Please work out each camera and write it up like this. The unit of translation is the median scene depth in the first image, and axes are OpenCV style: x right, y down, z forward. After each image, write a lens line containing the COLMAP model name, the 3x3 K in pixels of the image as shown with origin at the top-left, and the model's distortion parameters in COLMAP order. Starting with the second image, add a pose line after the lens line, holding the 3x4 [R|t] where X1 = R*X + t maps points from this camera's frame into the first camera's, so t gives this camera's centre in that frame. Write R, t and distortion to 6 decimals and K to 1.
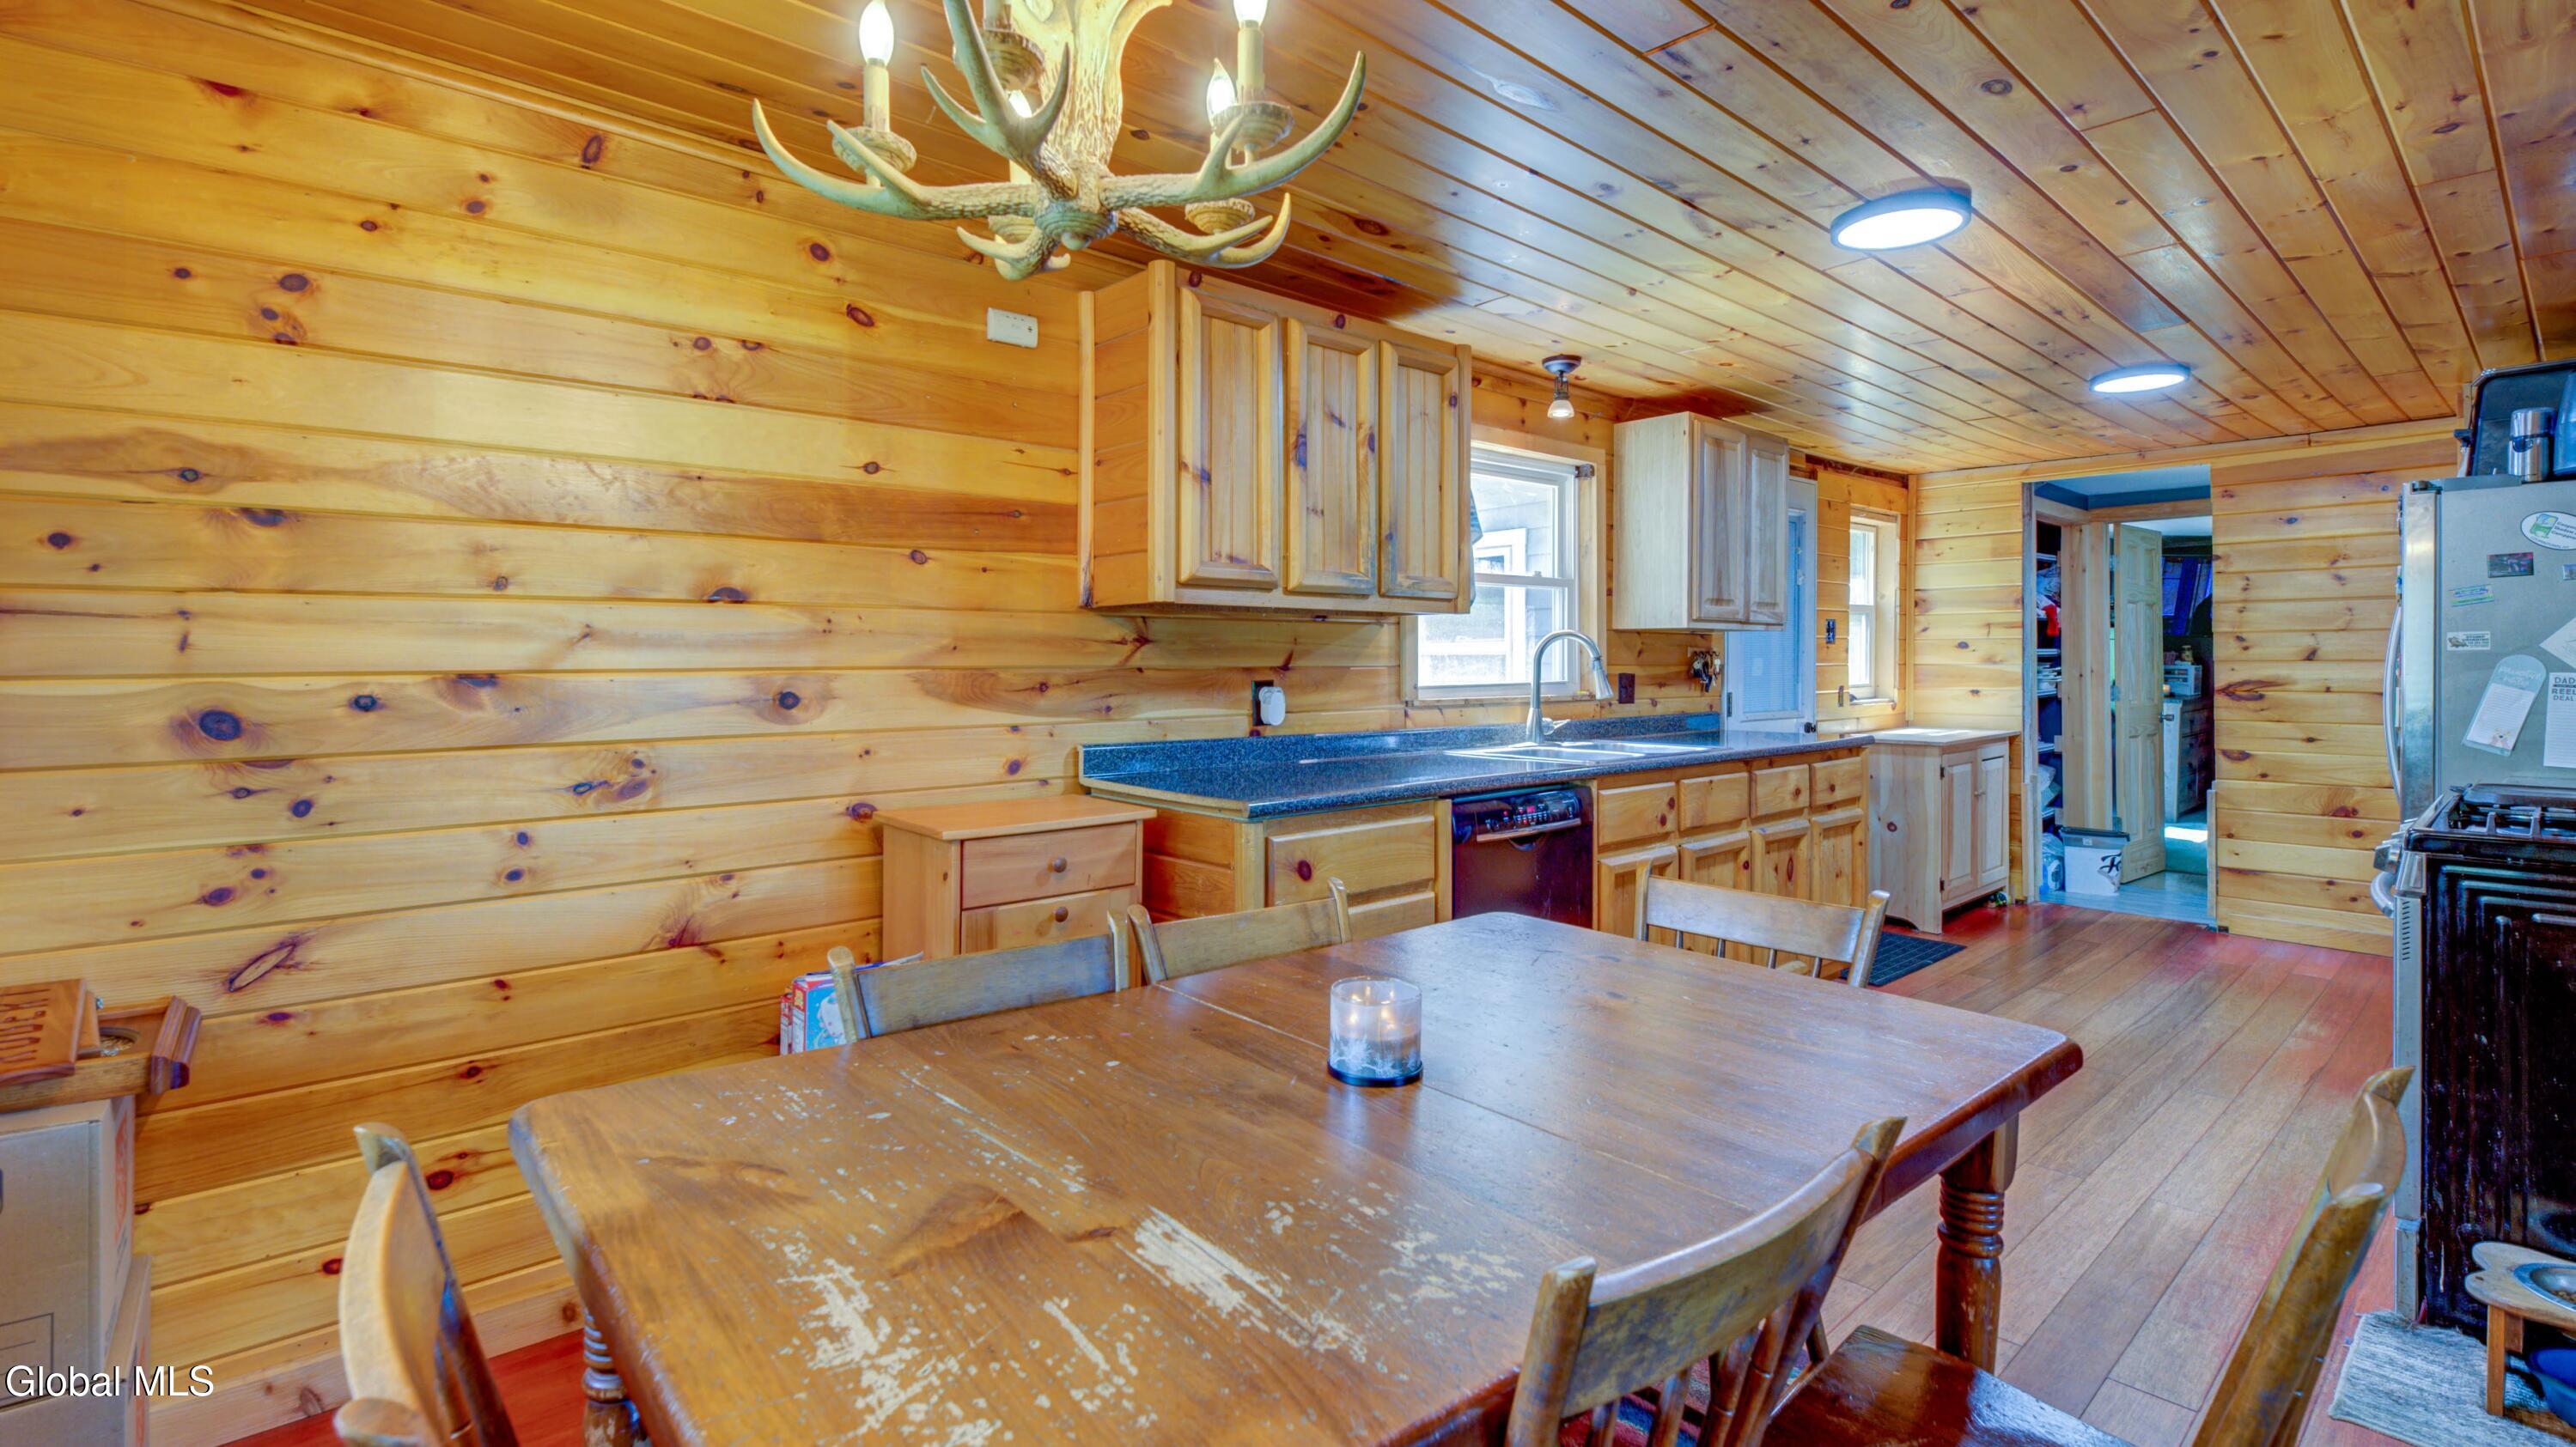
lens RADIAL K [[1203.2, 0, 1289.0], [0, 1203.2, 637.4], [0, 0, 1]] dist [0.000690, -0.000059]
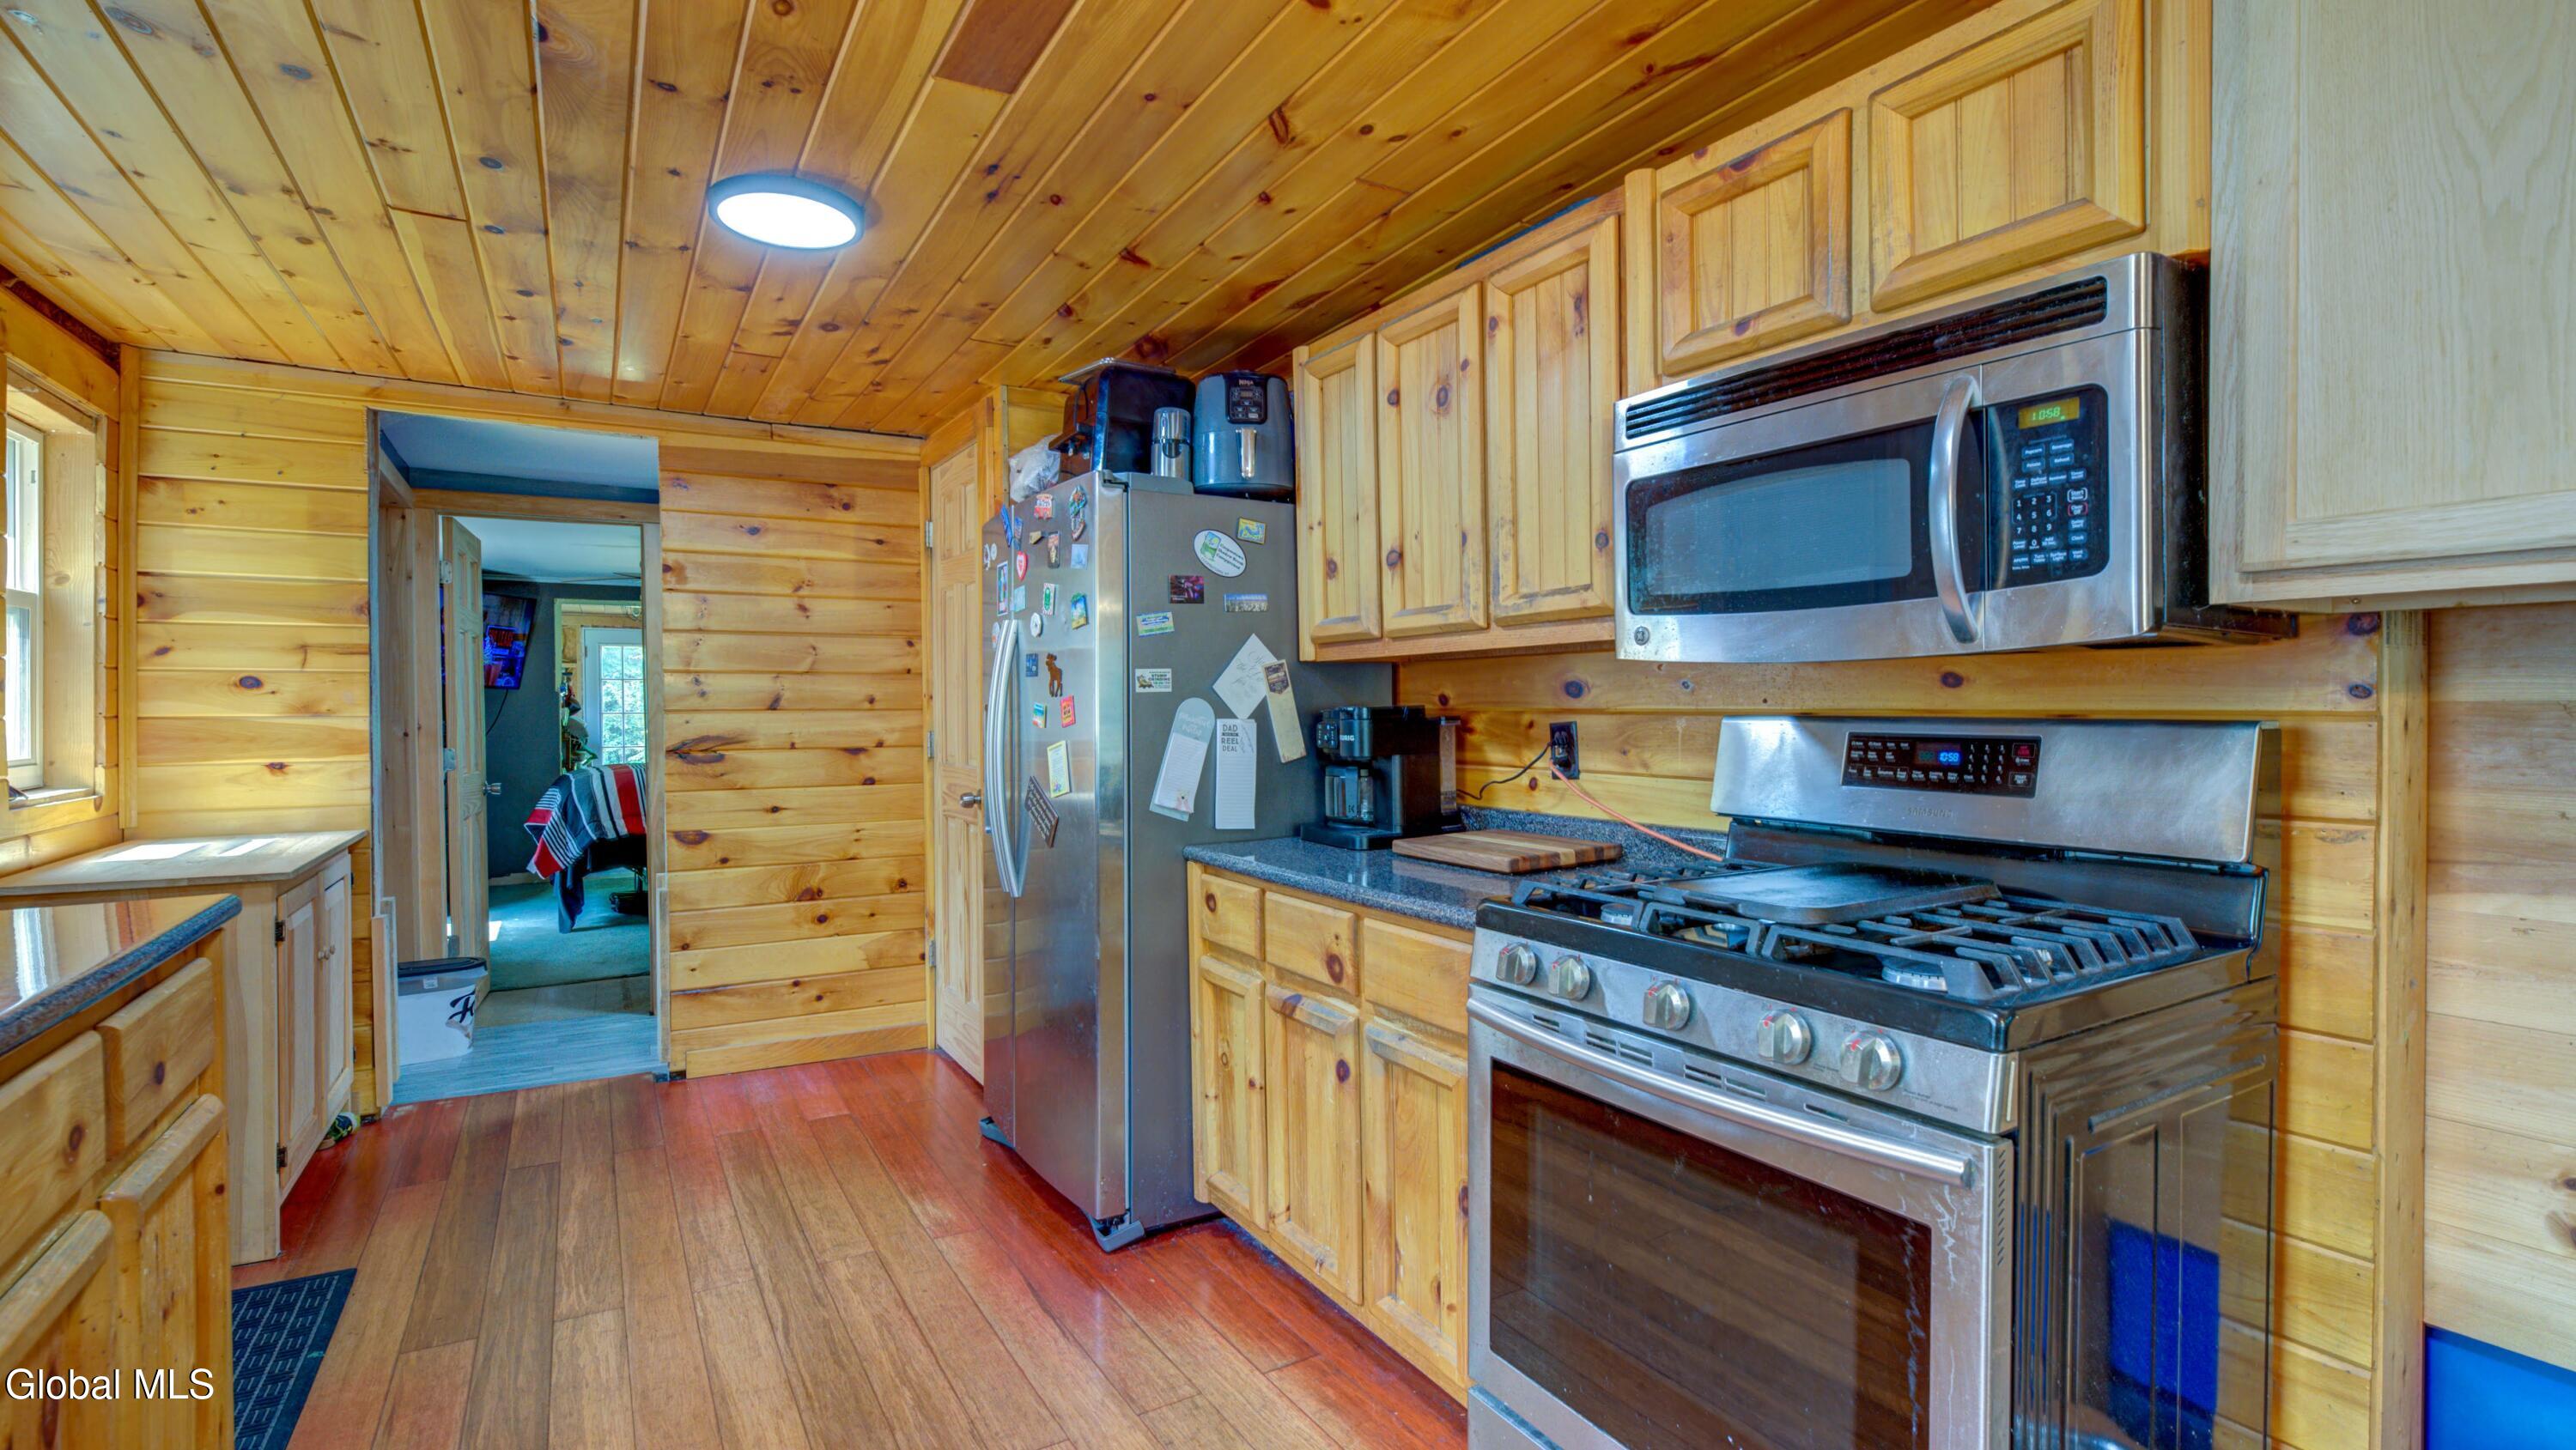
lens RADIAL K [[1163.5, 0, 1269.2], [0, 1163.5, 734.4], [0, 0, 1]] dist [0.000368, 0.000091]
pose [[0.204849, -0.016680, 0.978651, 0.165293], [-0.014919, 0.999685, 0.020161, 0.015250], [-0.978680, -0.018731, 0.204536, 0.530965]]
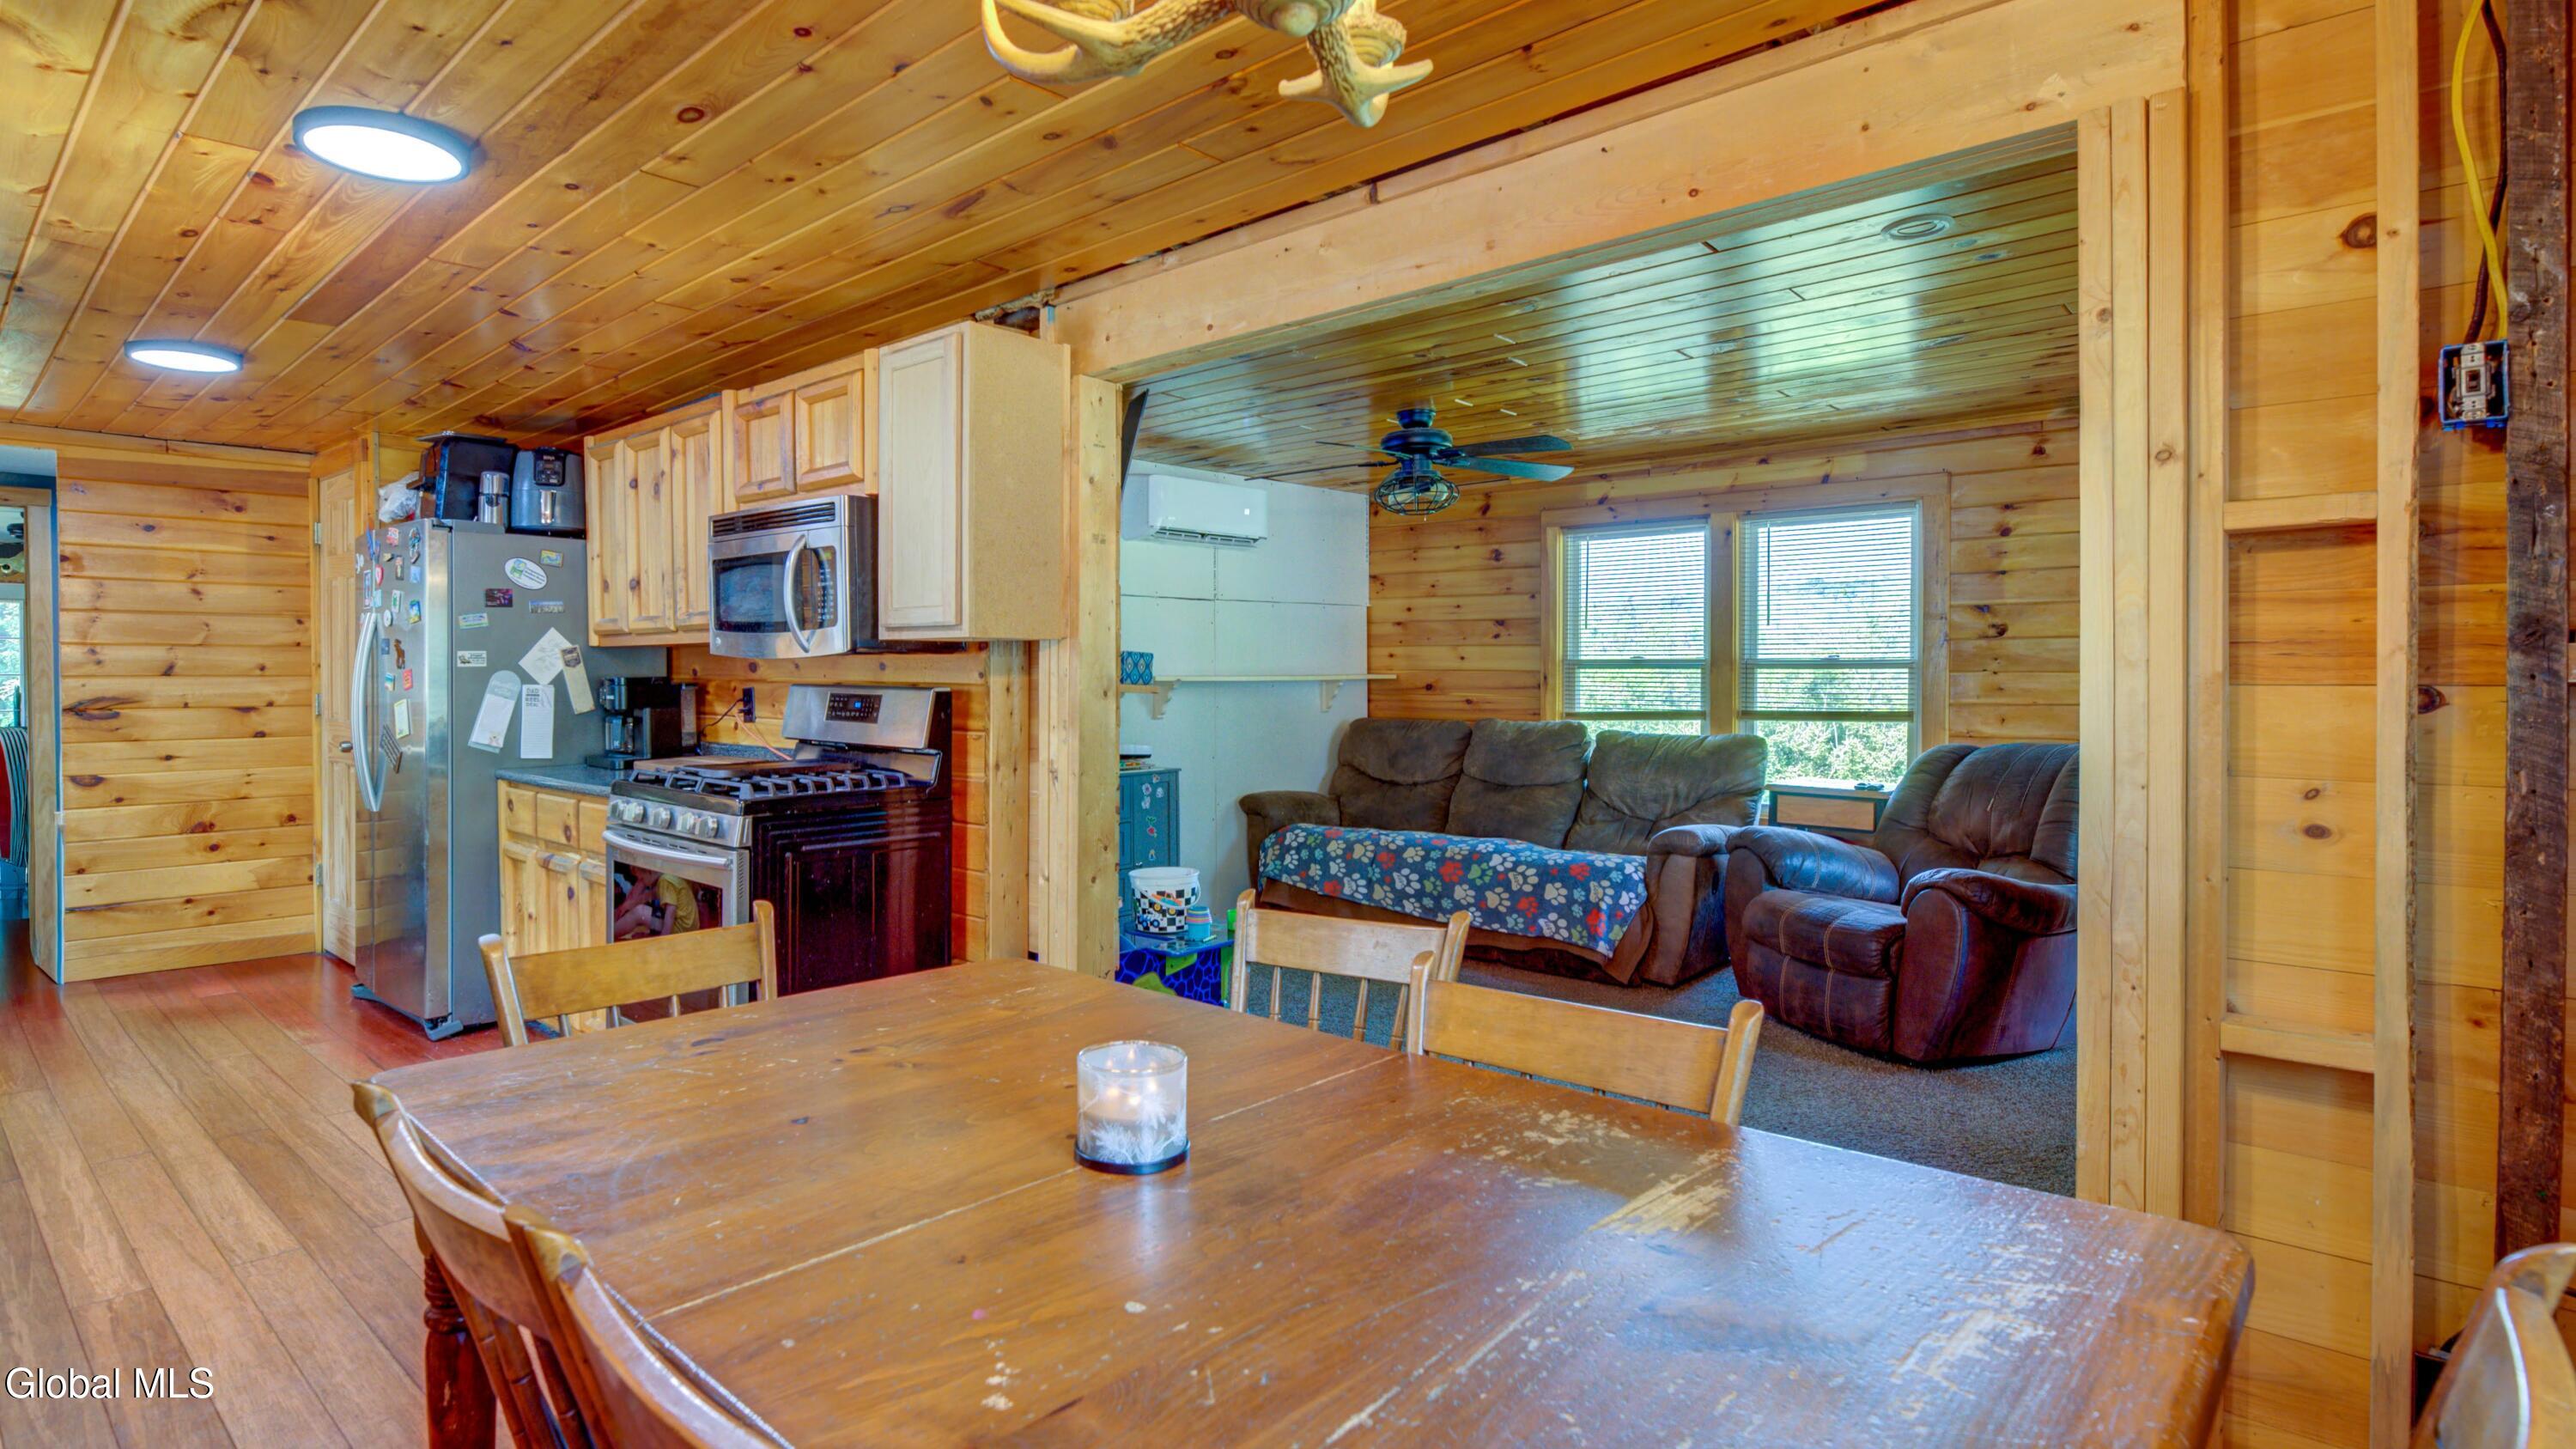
lens RADIAL K [[1243.1, 0, 1173.1], [0, 1243.1, 695.2], [0, 0, 1]] dist [-0.001145, -0.000846]
pose [[-0.078247, -0.012312, 0.996858, -0.211092], [-0.019905, 0.999744, 0.010785, 0.008282], [-0.996735, -0.018999, -0.078472, 0.278844]]
